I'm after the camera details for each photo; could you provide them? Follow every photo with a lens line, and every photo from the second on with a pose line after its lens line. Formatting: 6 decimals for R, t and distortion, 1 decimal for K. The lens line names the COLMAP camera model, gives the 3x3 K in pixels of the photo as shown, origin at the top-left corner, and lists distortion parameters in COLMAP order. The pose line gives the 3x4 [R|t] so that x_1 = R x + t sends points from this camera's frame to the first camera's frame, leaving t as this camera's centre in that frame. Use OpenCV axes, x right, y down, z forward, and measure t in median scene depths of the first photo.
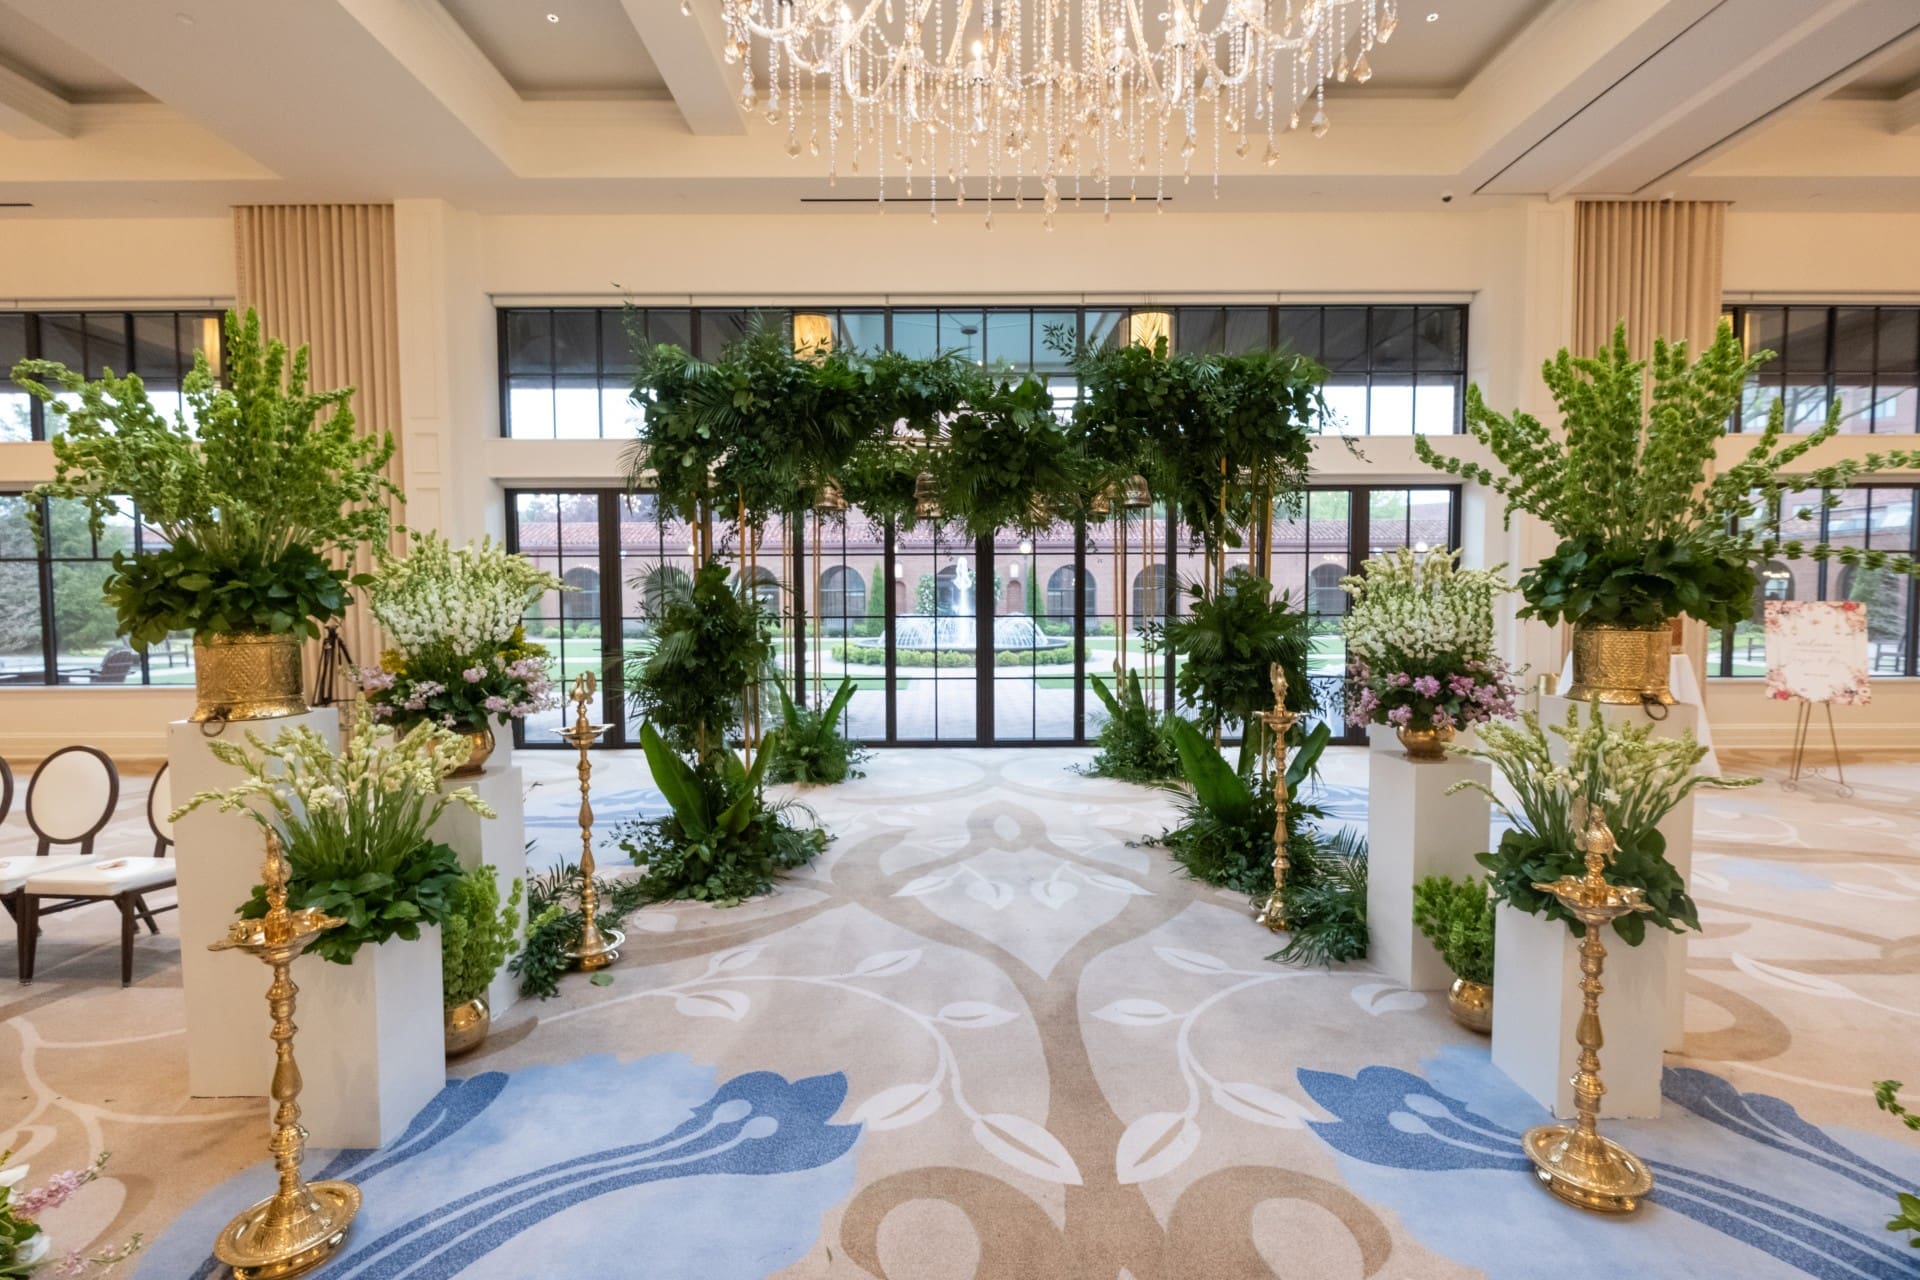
lens RADIAL K [[852.8, 0, 960.0], [0, 852.8, 640.0], [0, 0, 1]] dist [-0.001675, -0.000164]
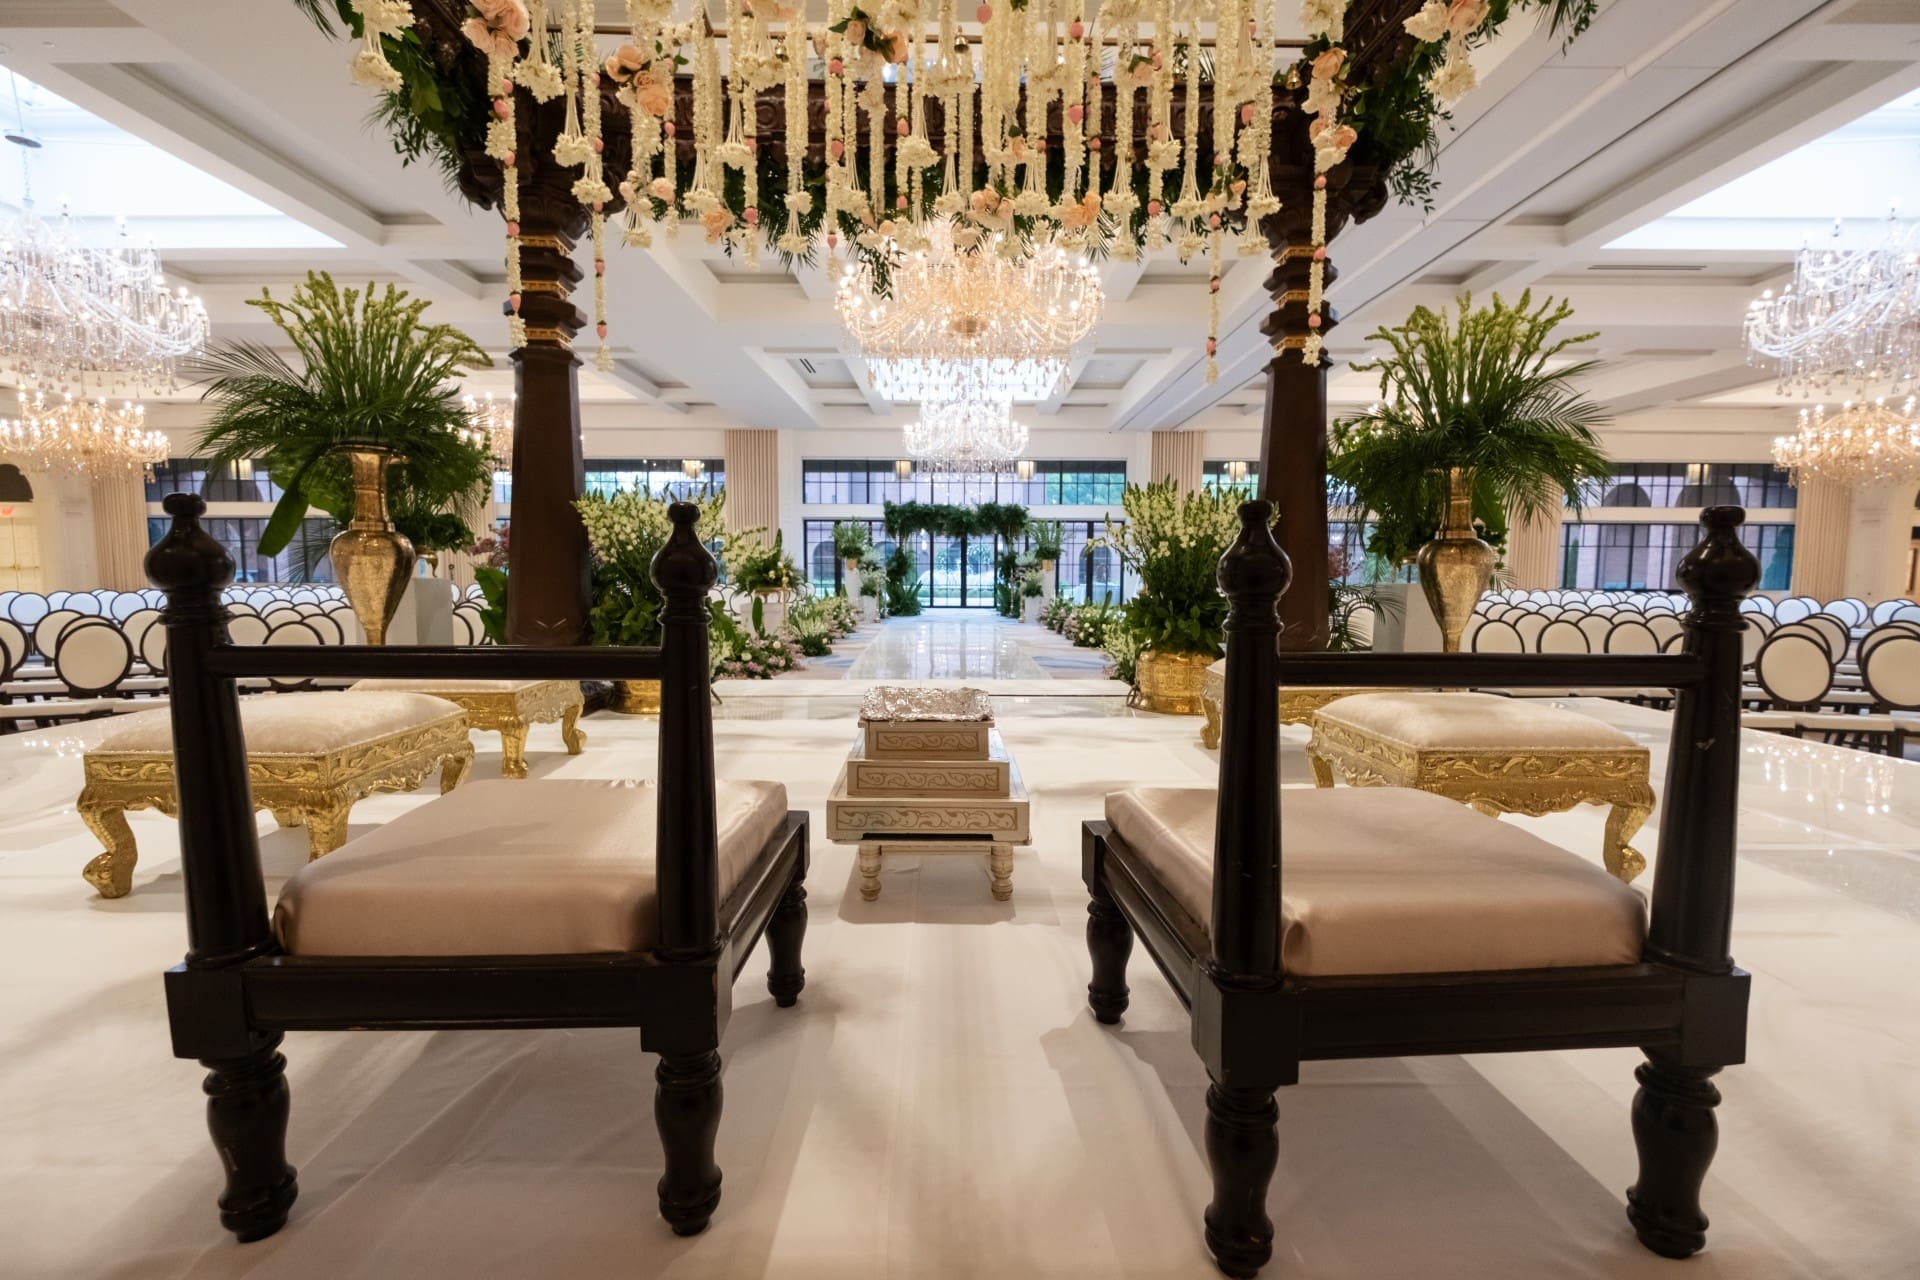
lens RADIAL K [[853.8, 0, 960.0], [0, 853.8, 640.0], [0, 0, 1]] dist [0.007839, -0.000170]
pose [[0.999974, 0.000793, 0.007158, 0.004302], [-0.001327, 0.997190, 0.074908, 0.018473], [-0.007079, -0.074916, 0.997165, -1.244478]]
